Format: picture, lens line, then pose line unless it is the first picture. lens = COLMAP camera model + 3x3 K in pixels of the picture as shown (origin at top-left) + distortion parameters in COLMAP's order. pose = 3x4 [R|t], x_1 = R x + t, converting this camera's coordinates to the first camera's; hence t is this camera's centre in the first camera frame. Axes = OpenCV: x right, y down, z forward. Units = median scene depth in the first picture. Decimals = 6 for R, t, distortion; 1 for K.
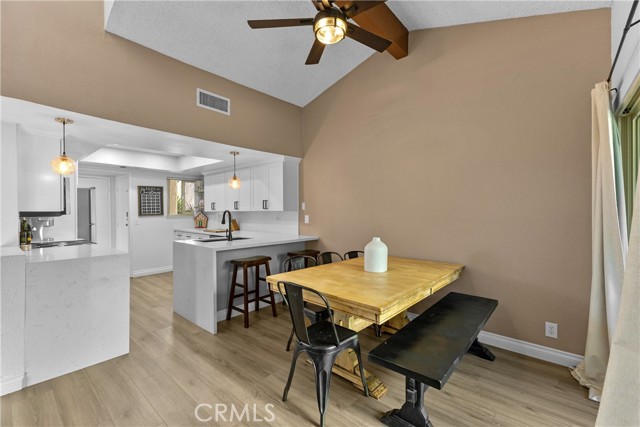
lens RADIAL K [[274.6, 0, 321.8], [0, 274.6, 210.4], [0, 0, 1]] dist [0.009341, -0.004493]
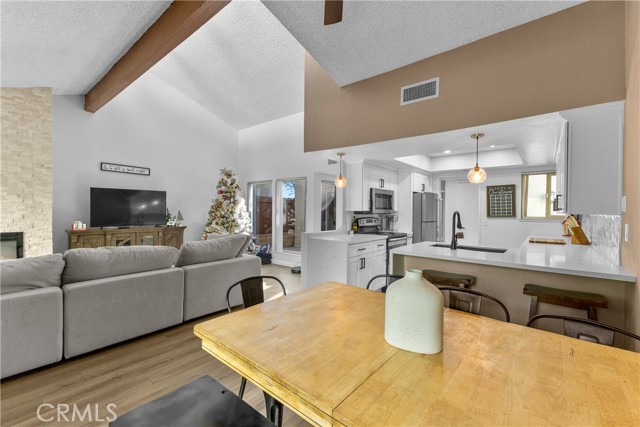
lens RADIAL K [[273.7, 0, 320.5], [0, 273.7, 212.4], [0, 0, 1]] dist [0.009017, -0.005139]
pose [[0.025833, 0.011318, -0.999602, 0.379196], [-0.007995, 0.999906, 0.011115, -0.002610], [0.999634, 0.007704, 0.025921, 0.488988]]
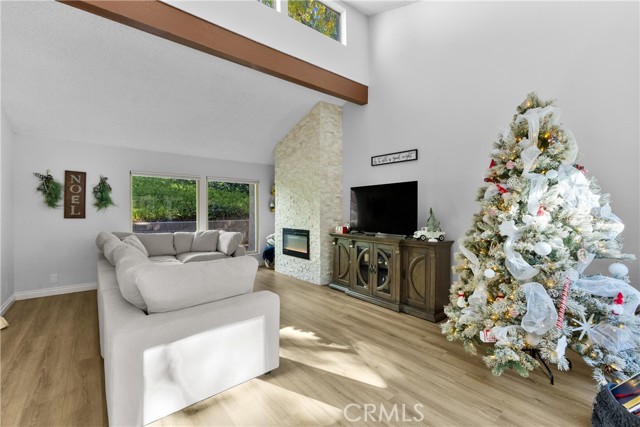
lens RADIAL K [[273.7, 0, 320.5], [0, 273.7, 212.4], [0, 0, 1]] dist [0.009017, -0.005139]
pose [[-0.985555, 0.007960, 0.169170, -0.839129], [0.009486, 0.999921, 0.008213, -0.000900], [-0.169092, 0.009699, -0.985553, 0.617164]]
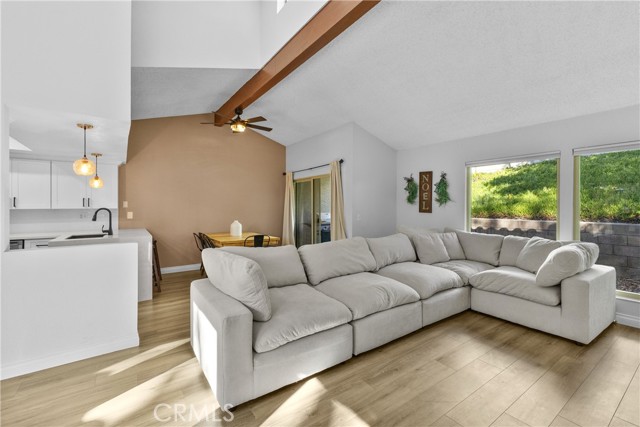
lens RADIAL K [[276.2, 0, 320.5], [0, 276.2, 210.2], [0, 0, 1]] dist [0.007582, -0.000007]
pose [[0.237198, -0.010103, 0.971409, -1.022441], [0.000482, 0.999947, 0.010282, -0.002166], [-0.971461, -0.001970, 0.237191, -0.088673]]
